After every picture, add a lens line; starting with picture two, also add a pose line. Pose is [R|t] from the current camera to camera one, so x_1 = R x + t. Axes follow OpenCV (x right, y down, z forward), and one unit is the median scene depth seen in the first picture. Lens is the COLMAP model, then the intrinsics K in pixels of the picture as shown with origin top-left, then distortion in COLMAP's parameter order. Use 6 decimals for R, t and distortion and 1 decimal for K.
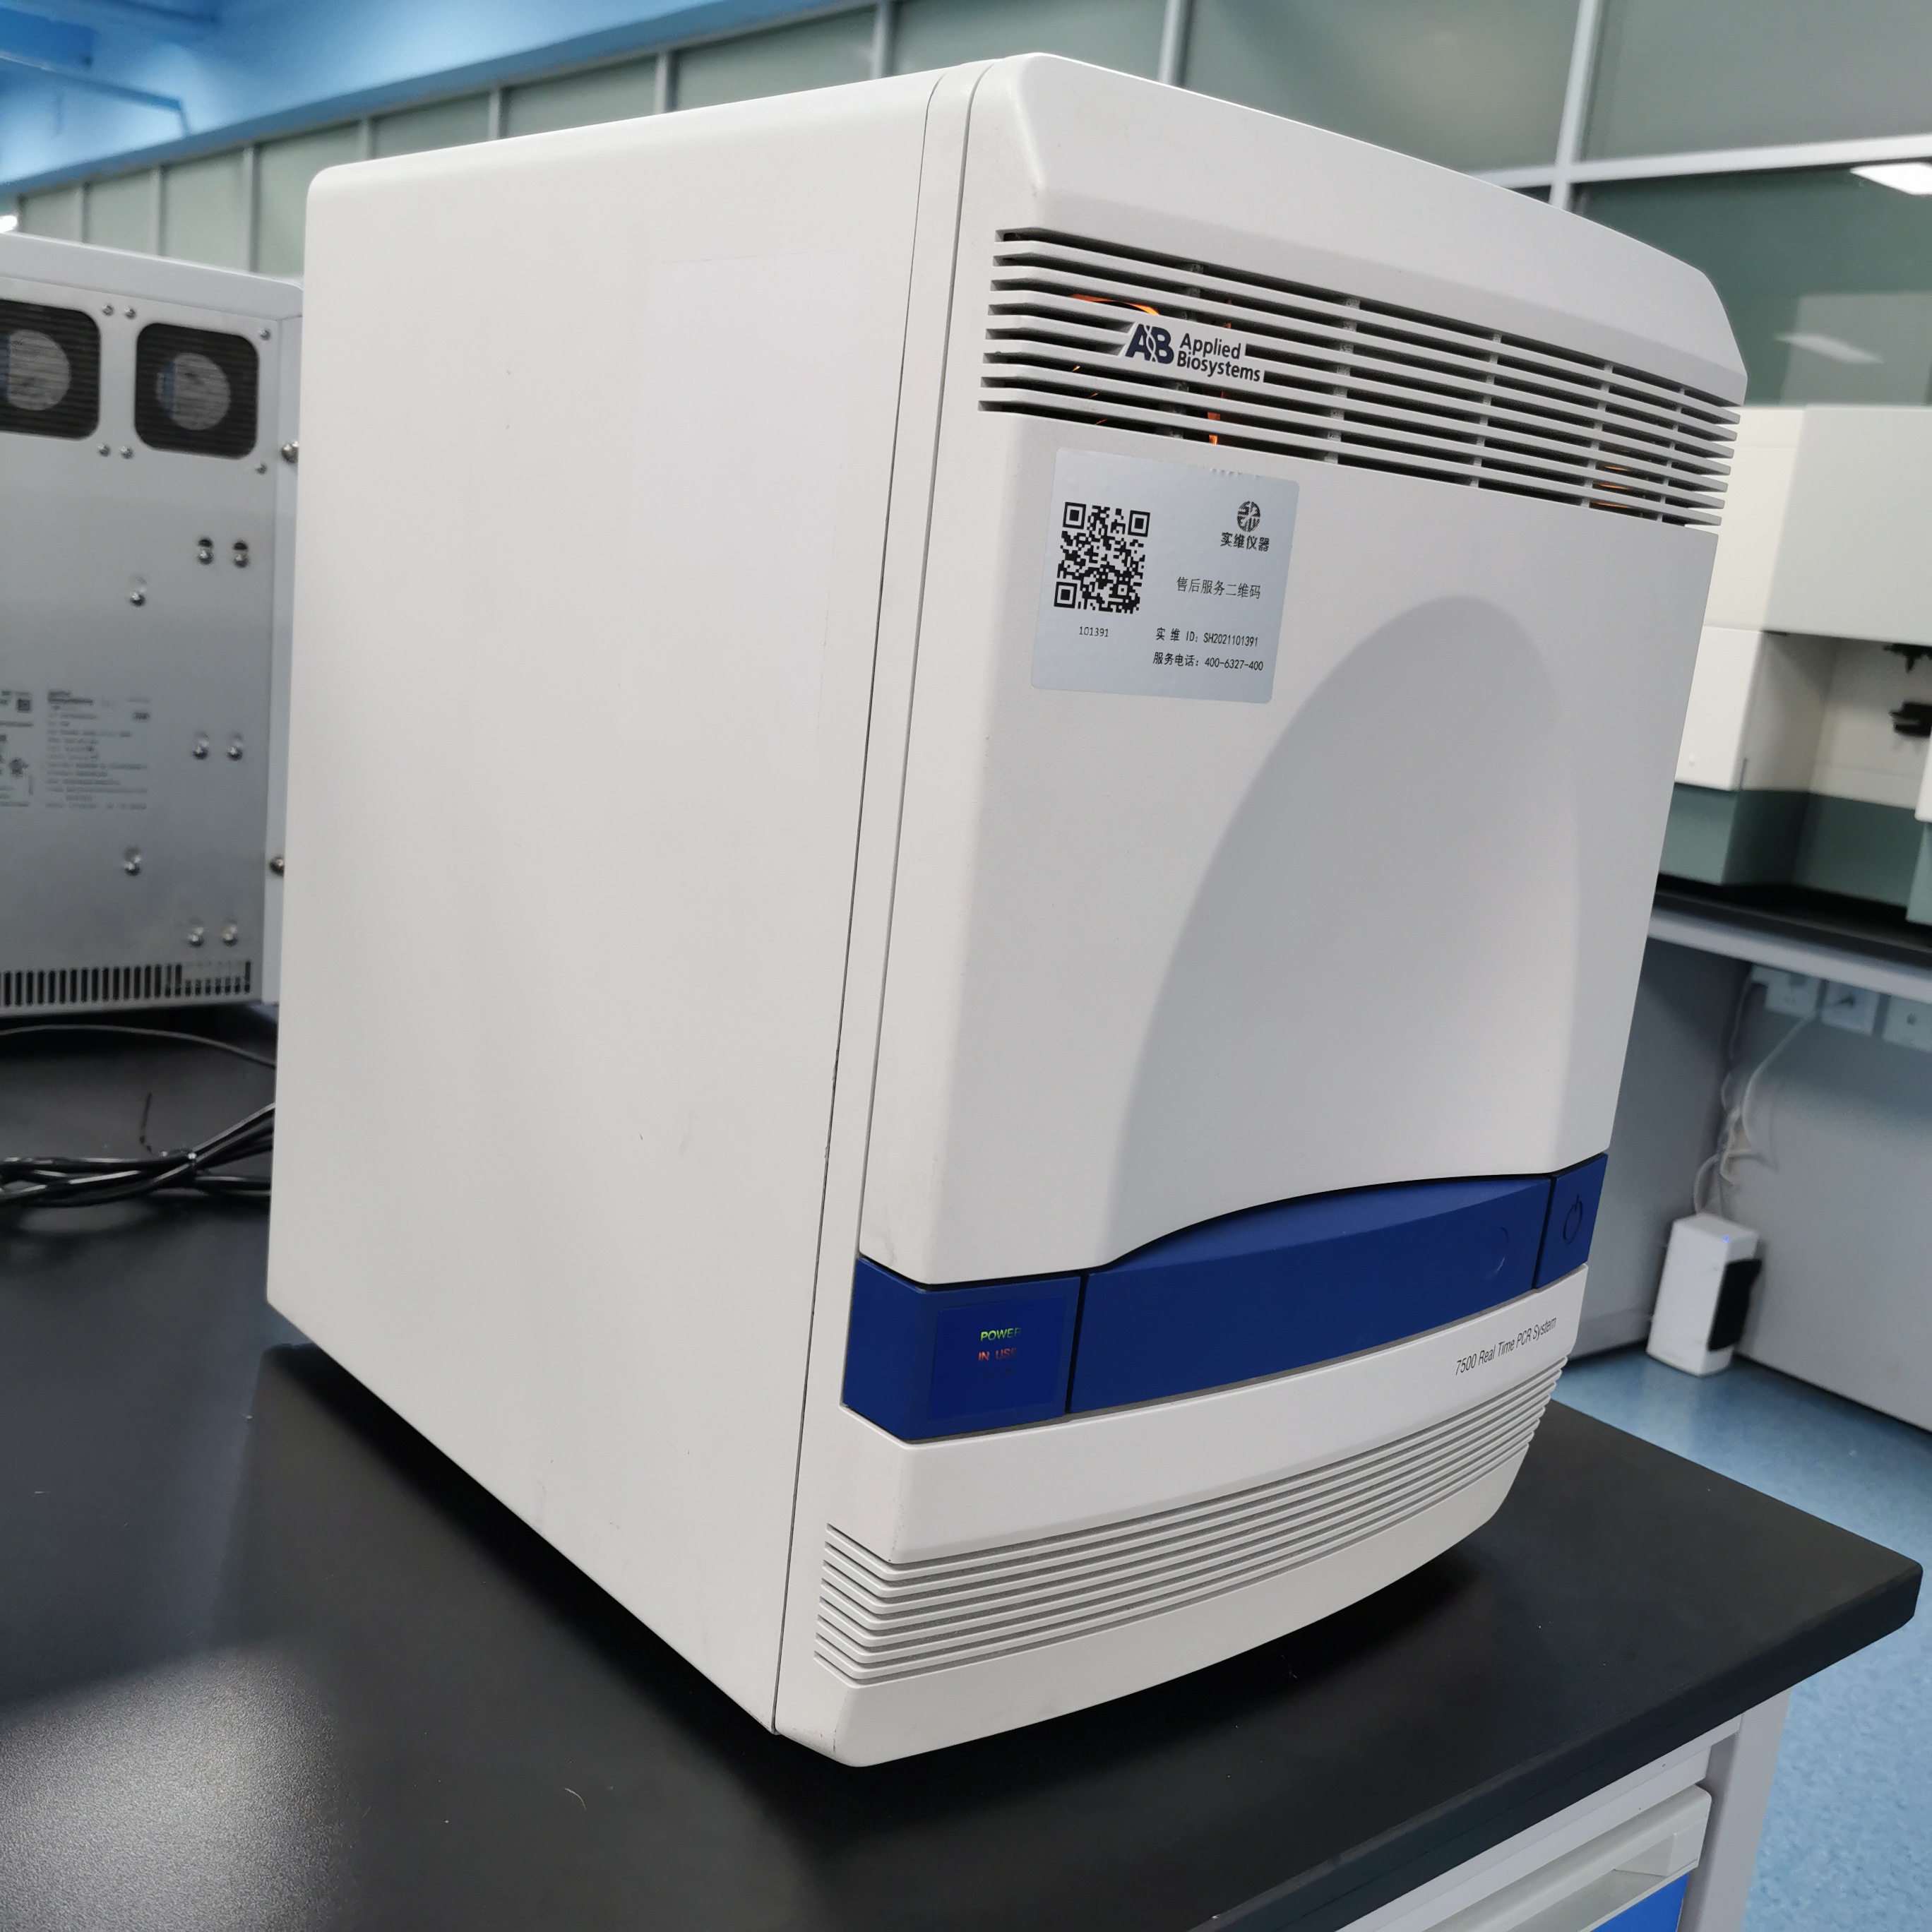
lens RADIAL K [[2082.8, 0, 967.1], [0, 2082.8, 992.1], [0, 0, 1]] dist [-0.078629, 0.232450]
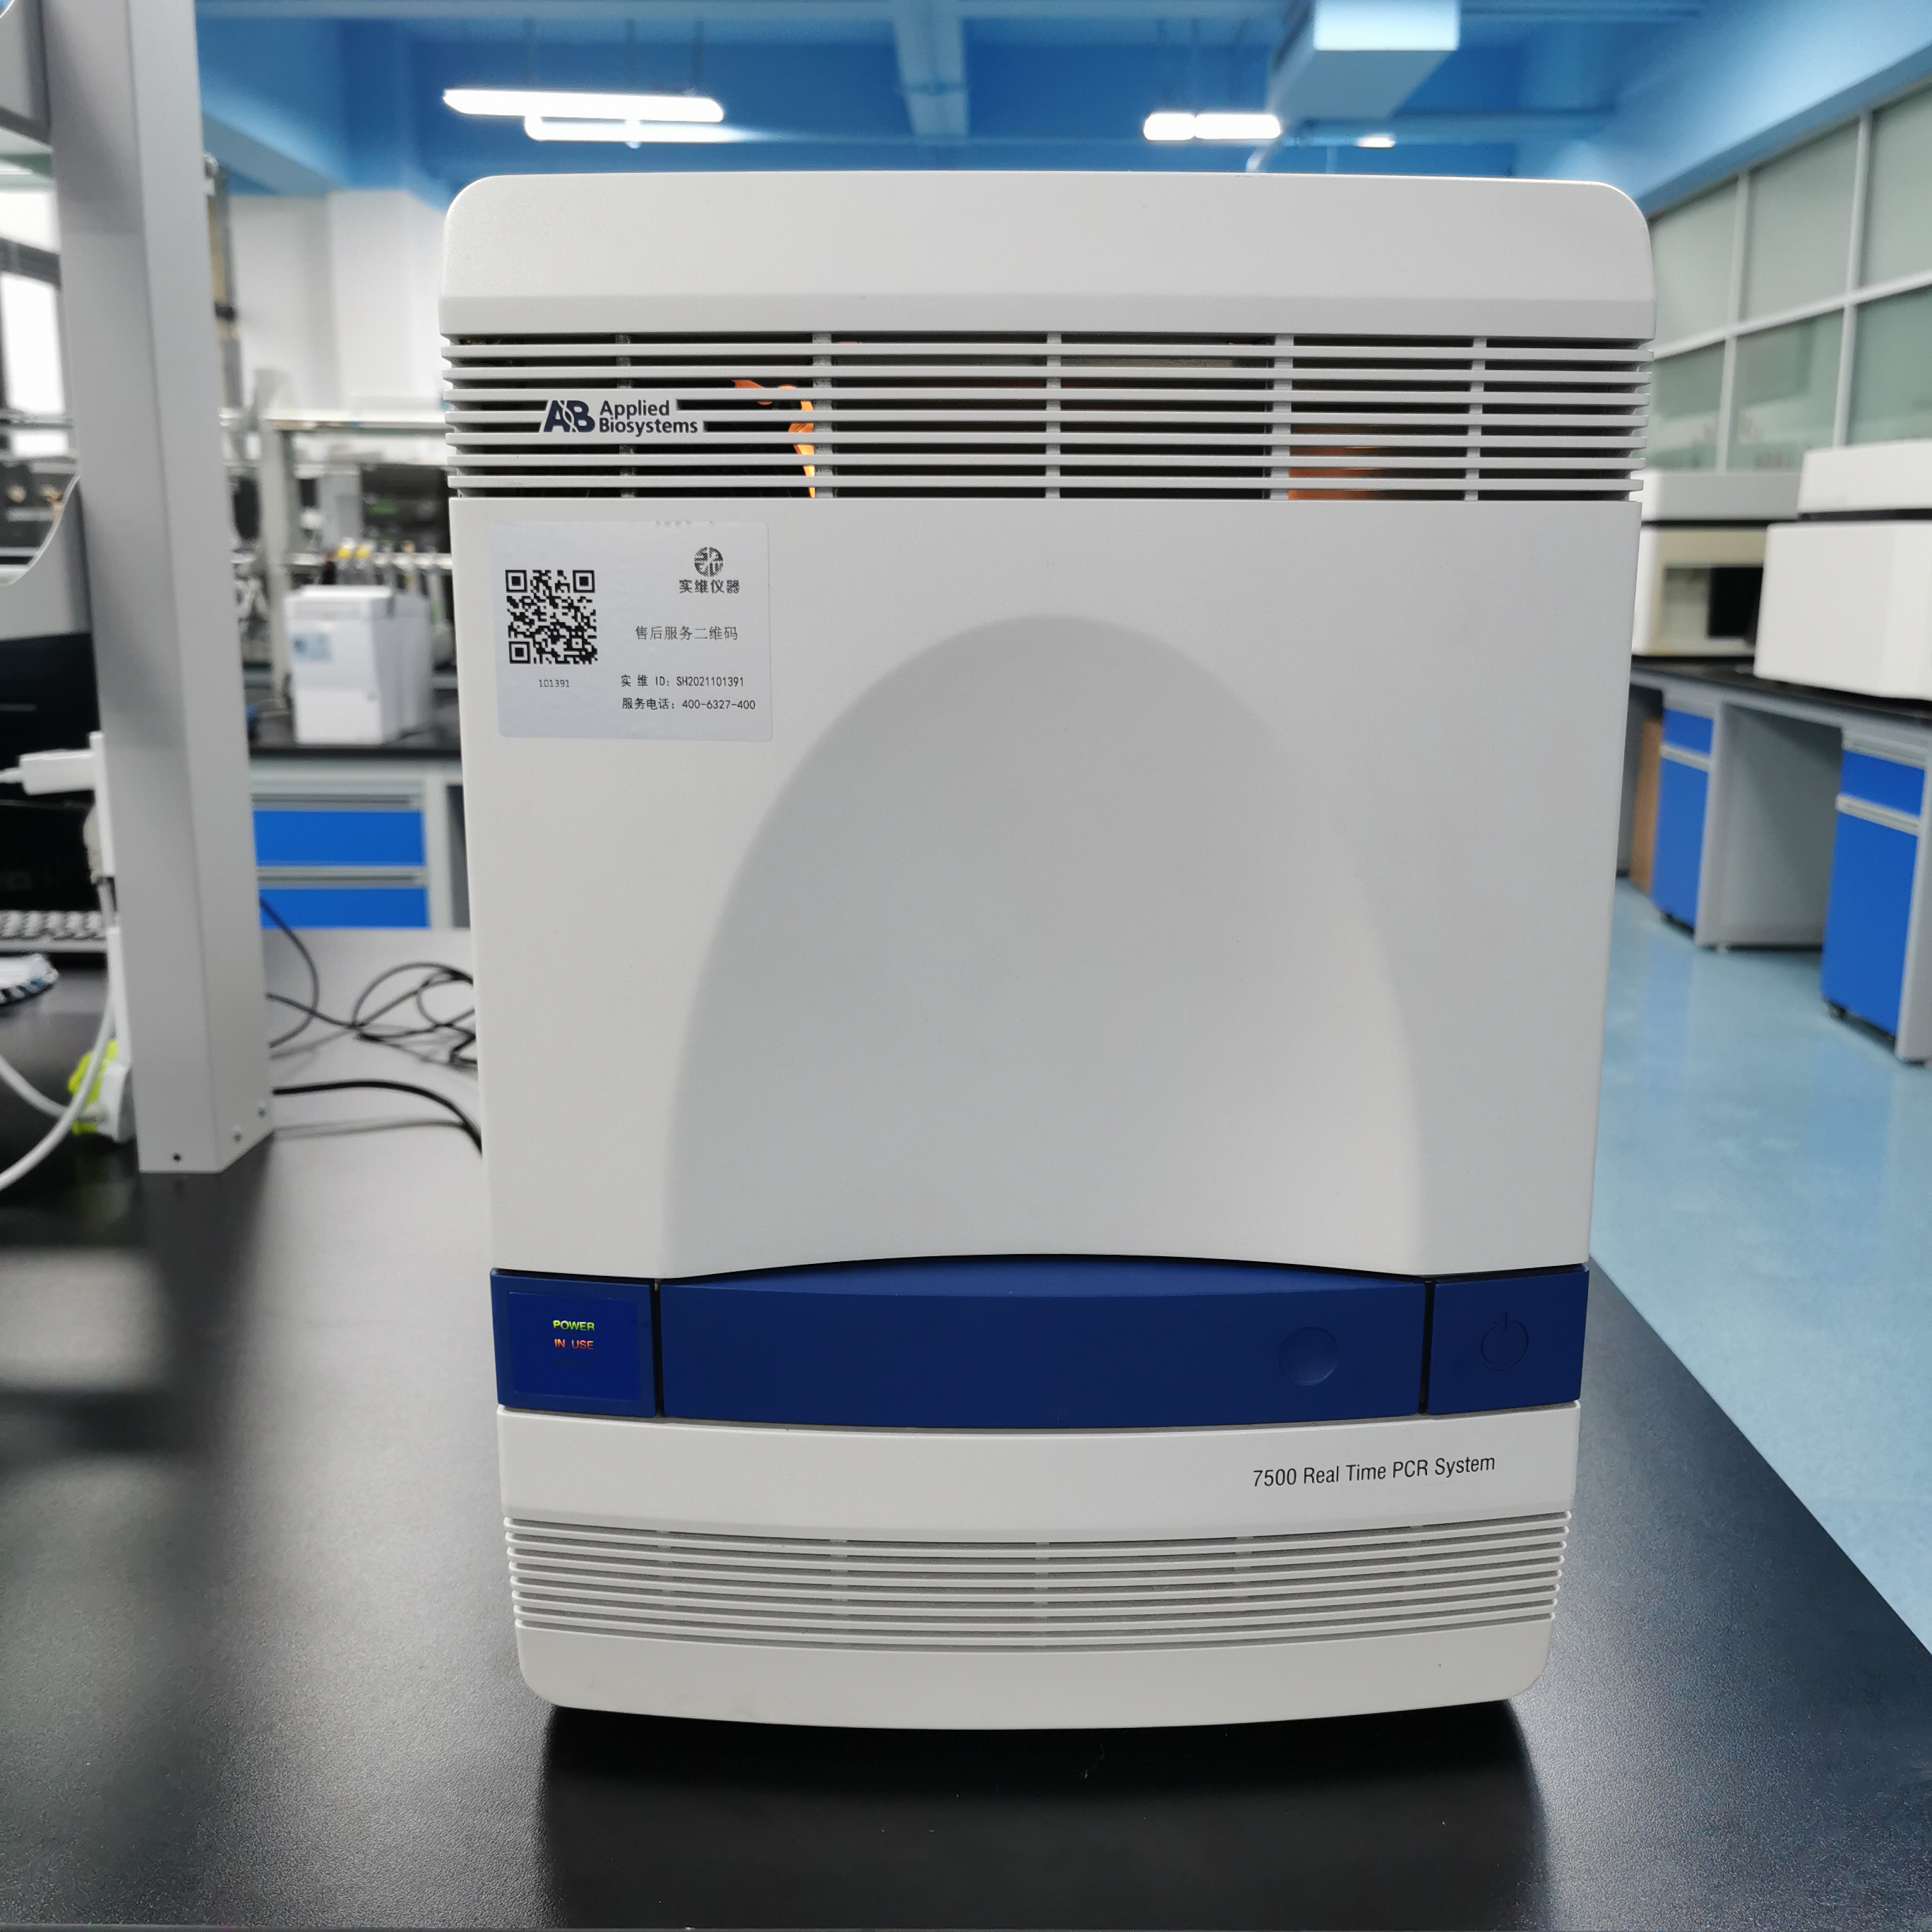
lens RADIAL K [[2082.8, 0, 967.1], [0, 2082.8, 992.1], [0, 0, 1]] dist [-0.078629, 0.232450]
pose [[0.759908, 0.036431, -0.649009, 0.943446], [-0.058532, 0.998207, -0.012501, -0.010016], [0.647390, 0.047487, 0.760678, 0.316504]]
